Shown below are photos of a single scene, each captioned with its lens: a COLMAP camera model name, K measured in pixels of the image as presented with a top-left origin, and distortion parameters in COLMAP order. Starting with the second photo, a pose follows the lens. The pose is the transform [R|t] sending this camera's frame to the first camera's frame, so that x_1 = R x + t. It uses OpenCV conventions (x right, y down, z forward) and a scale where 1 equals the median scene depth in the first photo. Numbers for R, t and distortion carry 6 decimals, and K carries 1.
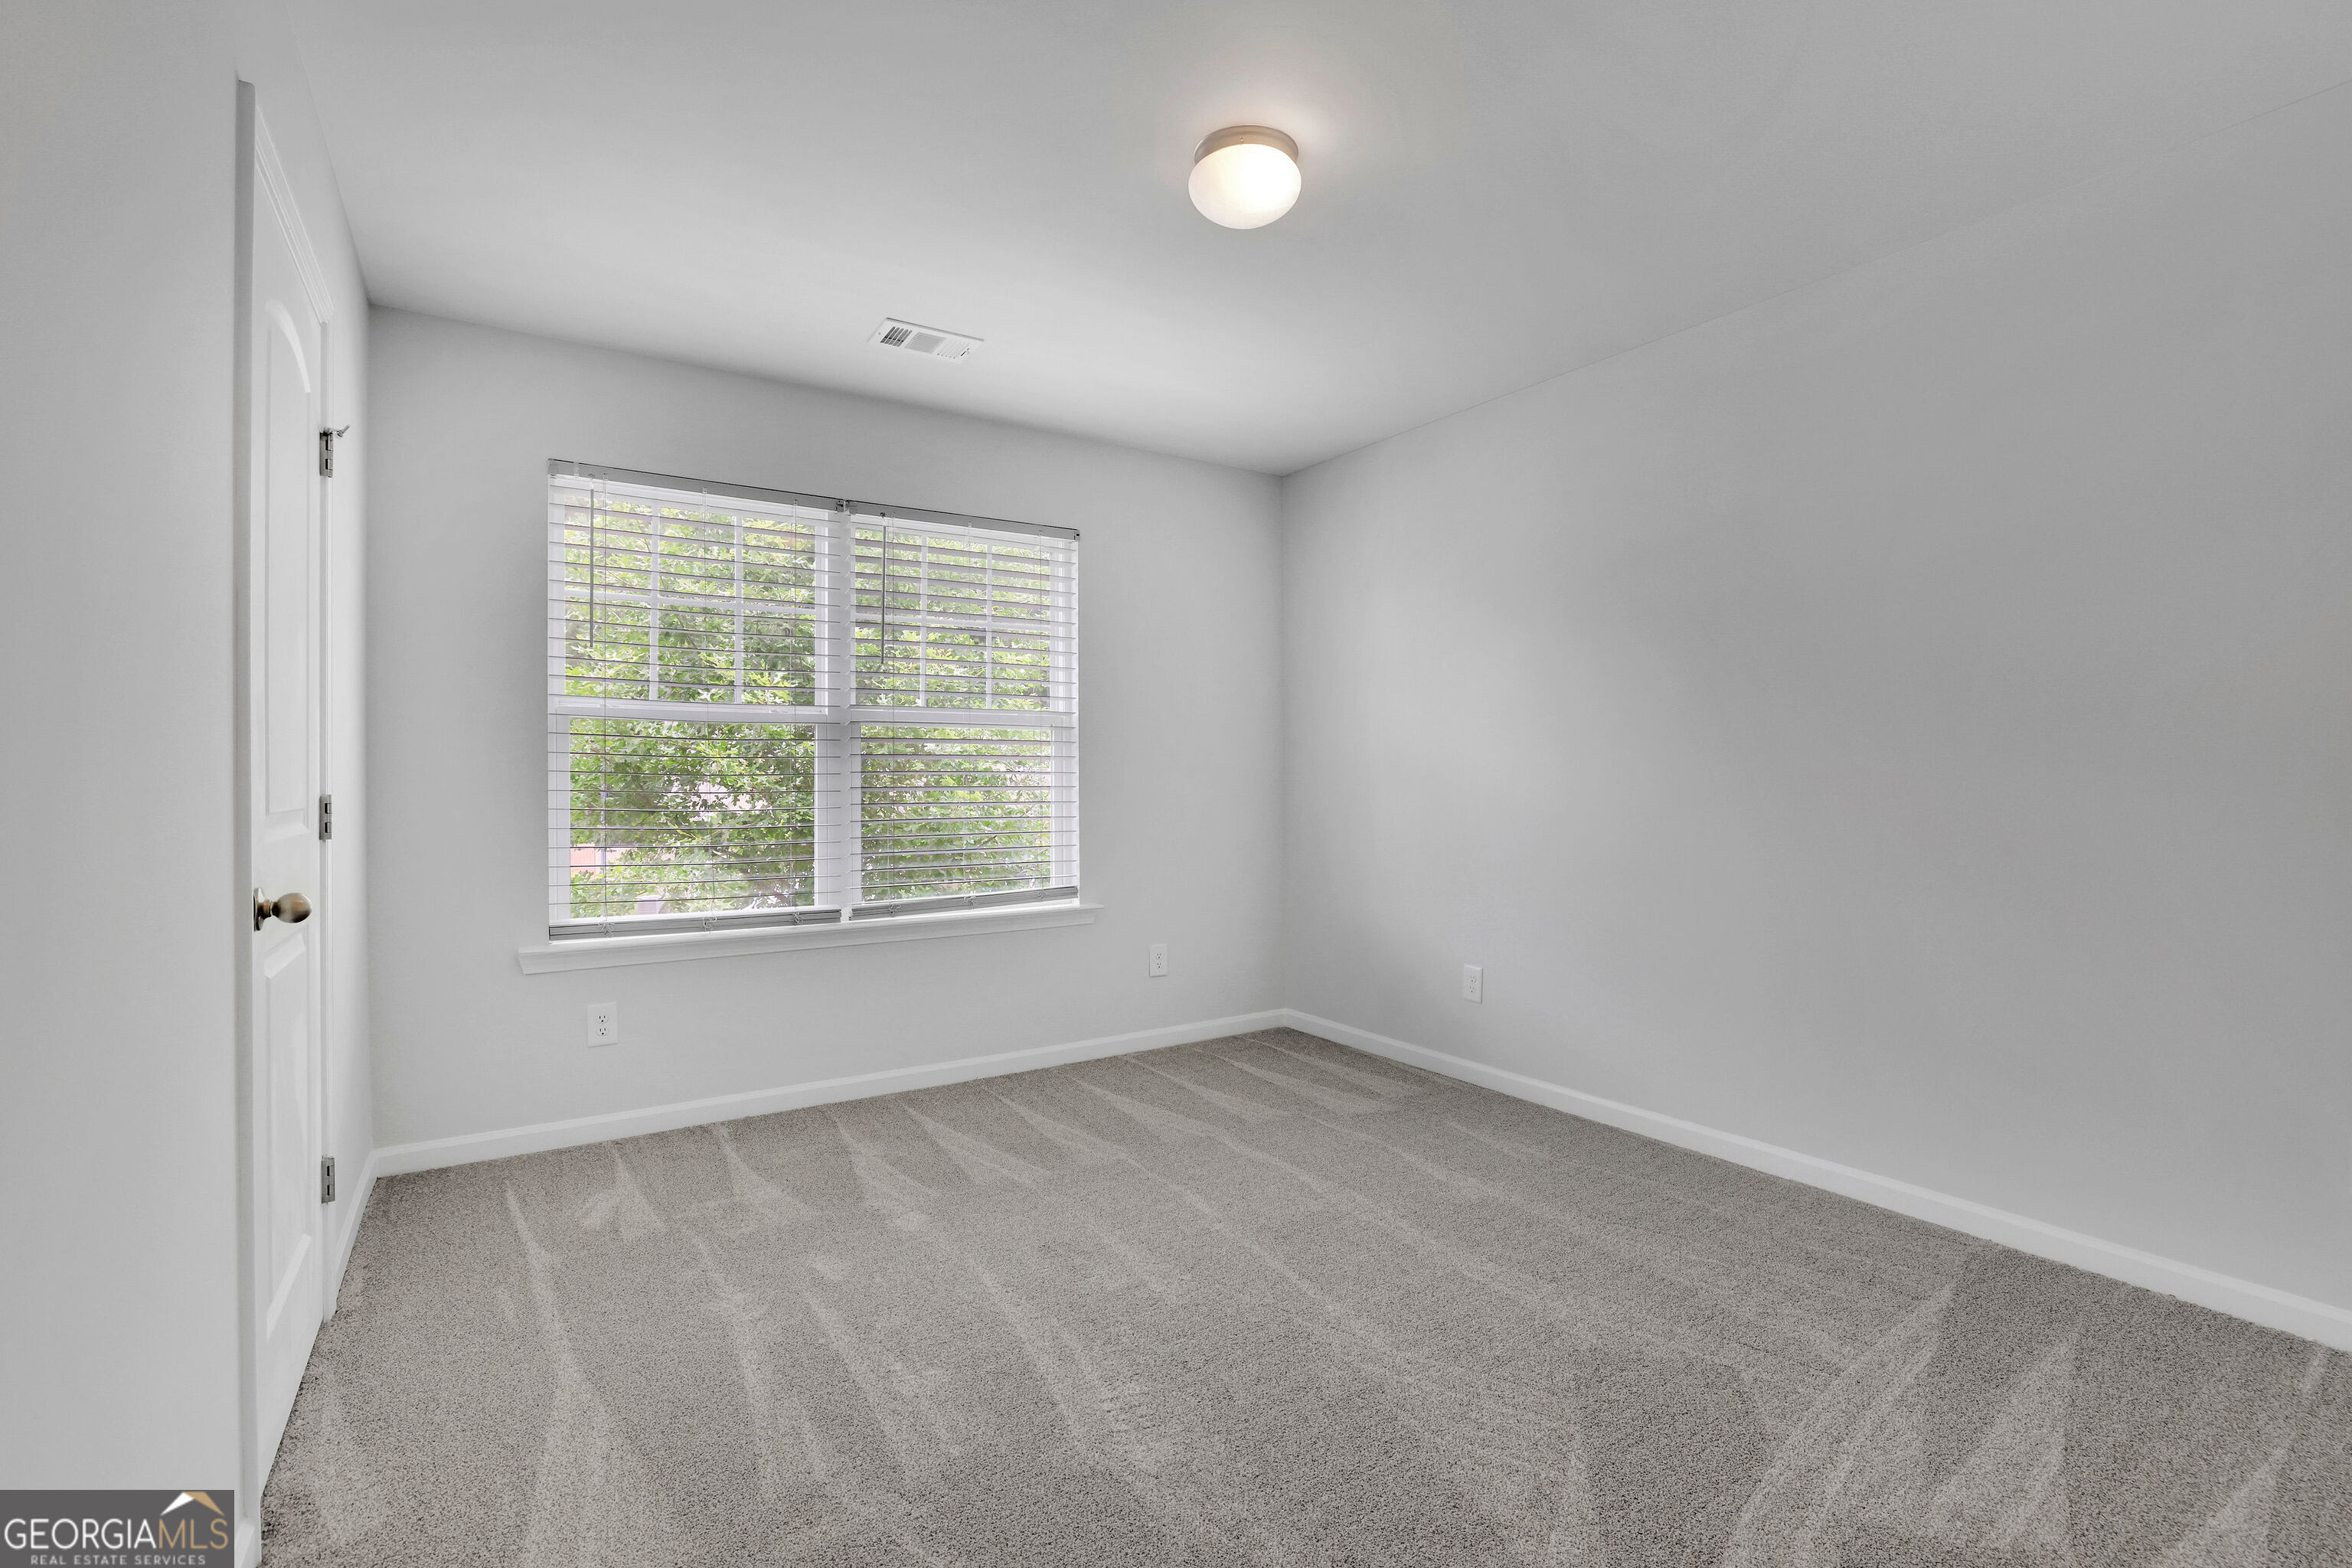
lens RADIAL K [[1070.7, 0, 1171.6], [0, 1070.7, 784.8], [0, 0, 1]] dist [-0.051837, 0.022967]
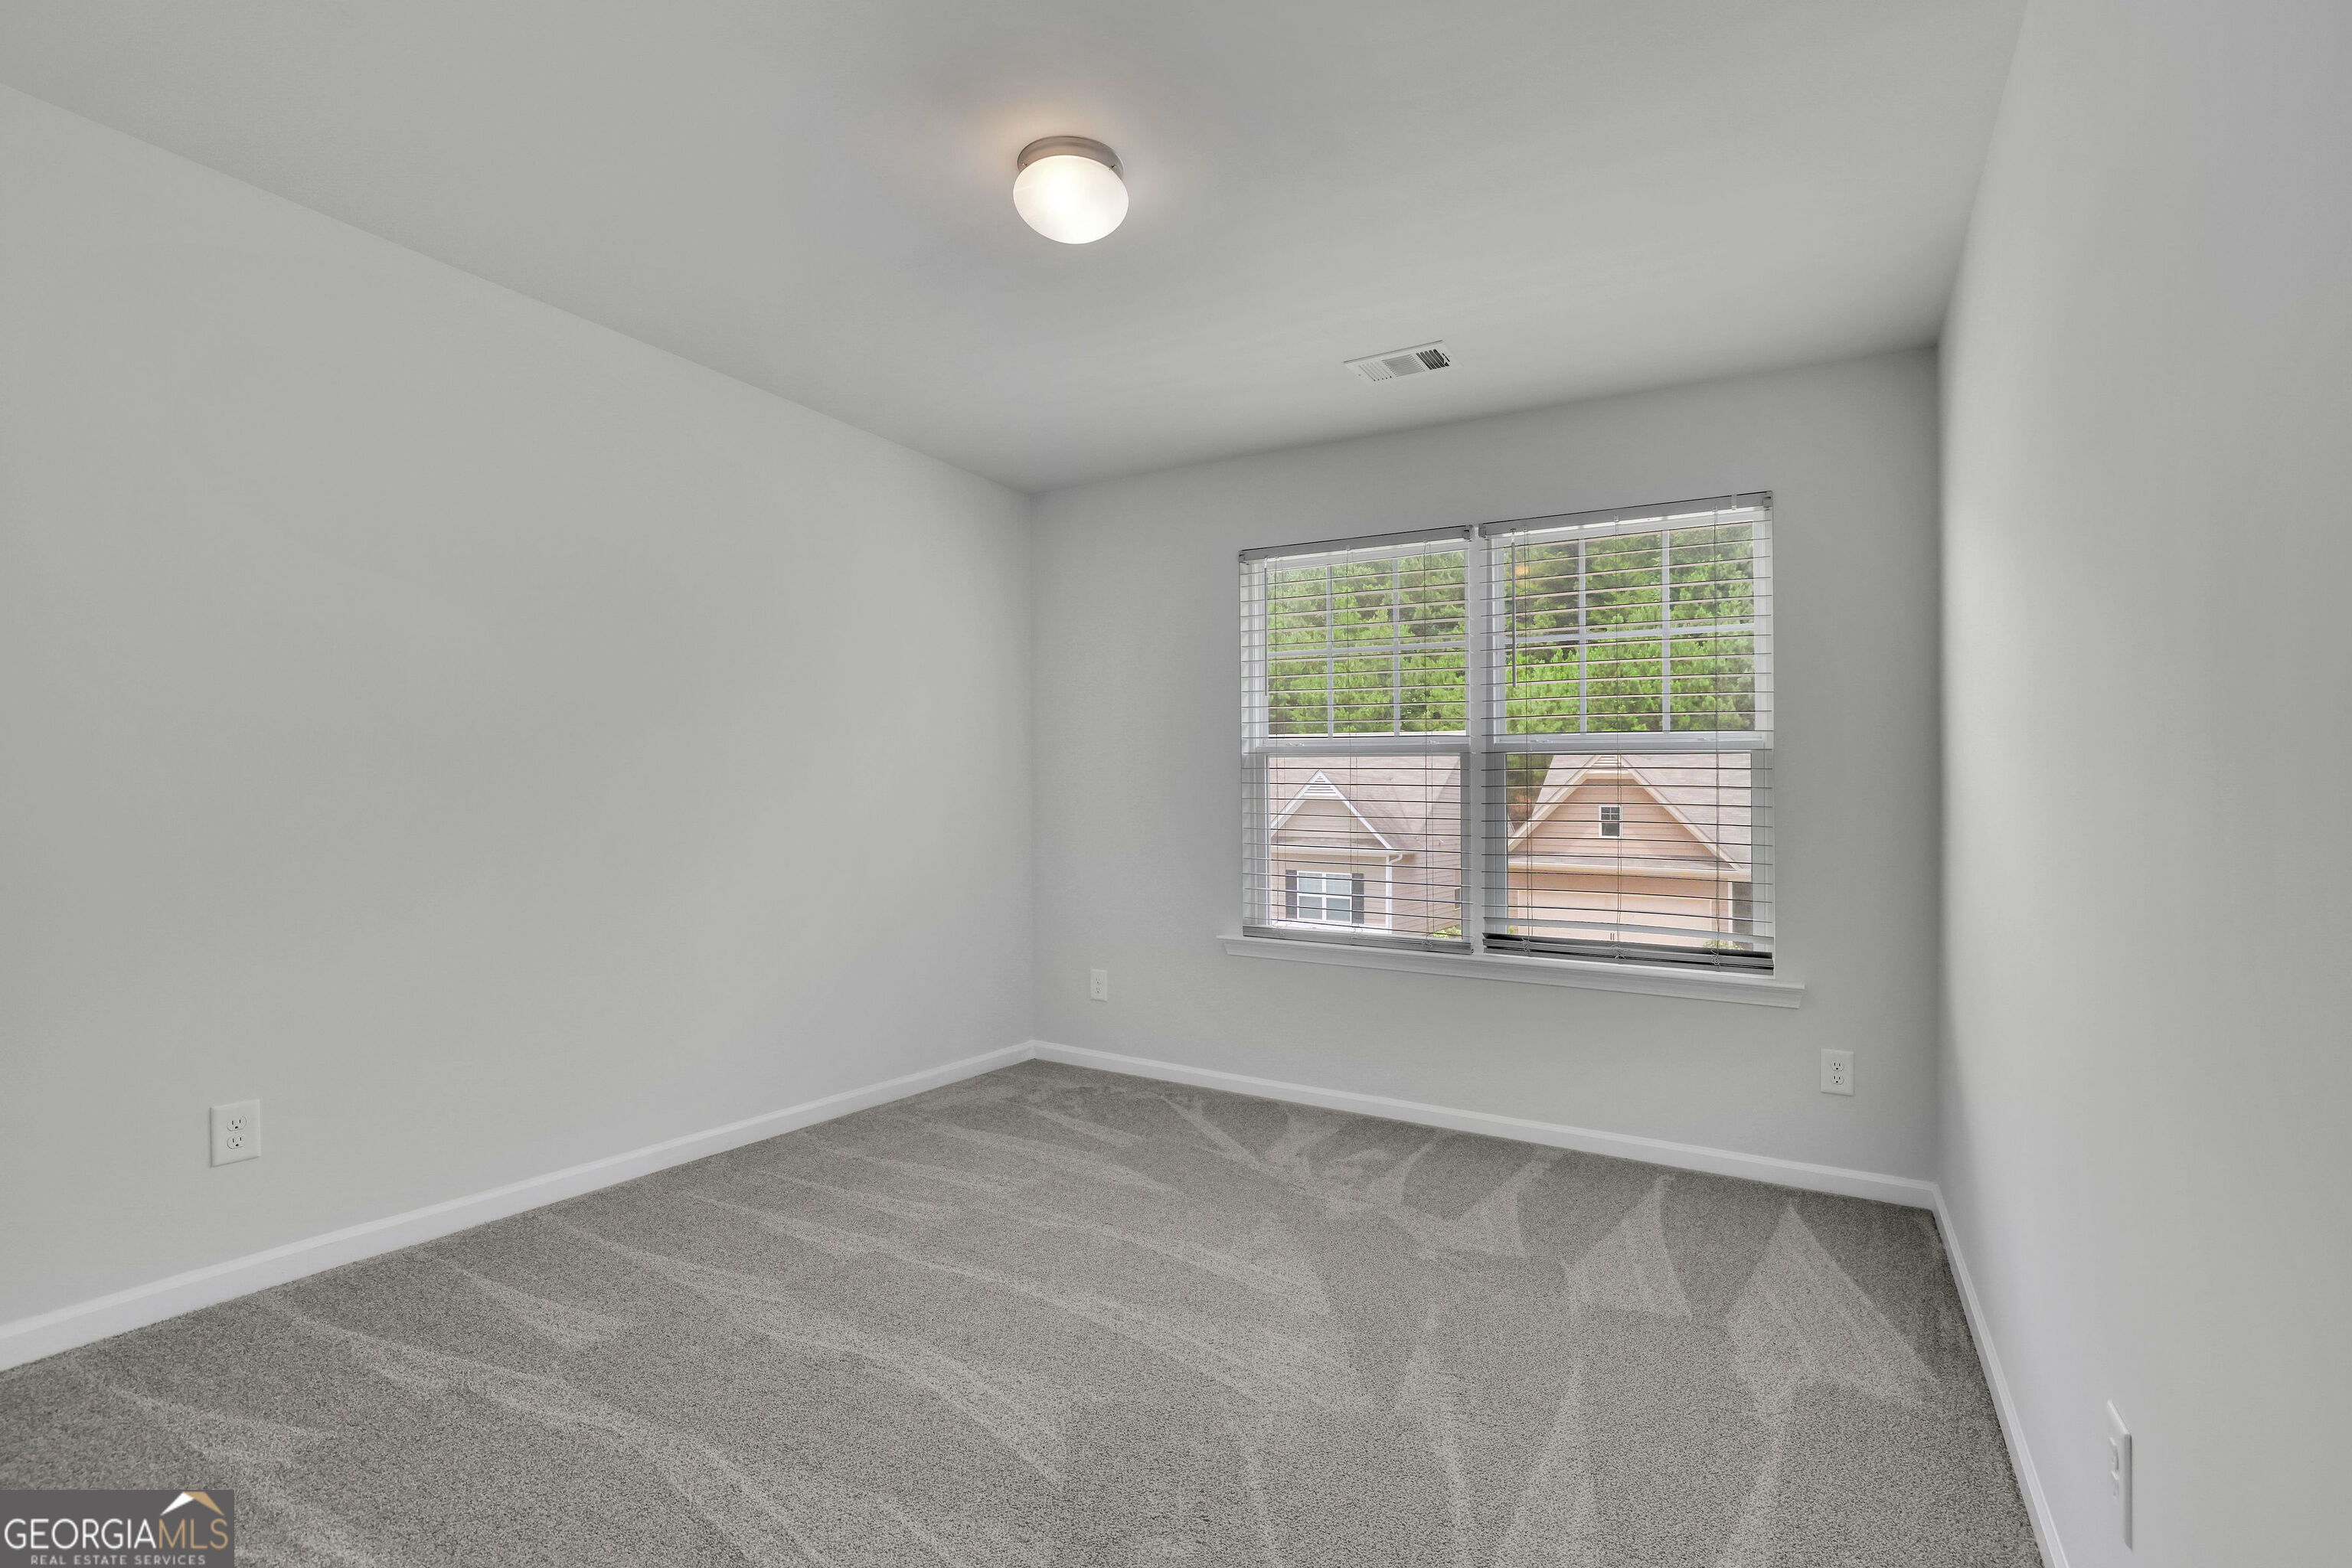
lens RADIAL K [[1070.7, 0, 1171.6], [0, 1070.7, 784.8], [0, 0, 1]] dist [-0.051837, 0.022967]
pose [[0.432528, -0.007102, -0.901592, 0.453380], [-0.023334, 0.999546, -0.019068, -0.001425], [0.901318, 0.029286, 0.432166, 0.319228]]
